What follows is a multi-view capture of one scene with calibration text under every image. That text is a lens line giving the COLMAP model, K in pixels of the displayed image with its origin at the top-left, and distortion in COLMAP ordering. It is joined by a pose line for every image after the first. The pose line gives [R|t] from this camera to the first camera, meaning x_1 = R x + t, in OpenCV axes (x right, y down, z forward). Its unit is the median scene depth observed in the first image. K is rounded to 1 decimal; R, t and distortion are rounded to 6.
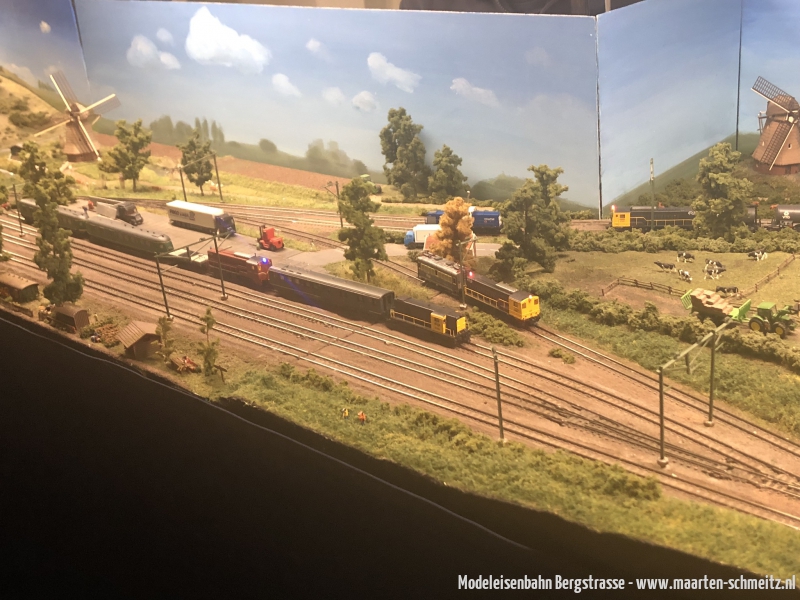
lens RADIAL K [[999.4, 0, 400.1], [0, 999.4, 299.6], [0, 0, 1]] dist [0.026262, 0.000000]
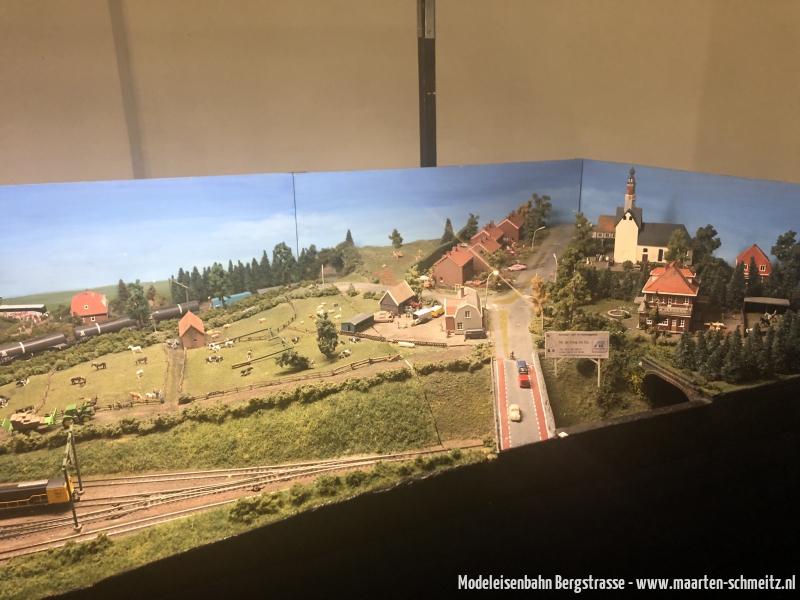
lens RADIAL K [[653.7, 0, 400.3], [0, 653.7, 300.9], [0, 0, 1]] dist [-0.005951, -0.009025]
pose [[0.460800, -0.212146, 0.861776, -0.245421], [0.321480, 0.944967, 0.060727, -0.051206], [-0.827233, 0.249060, 0.503641, 0.061396]]
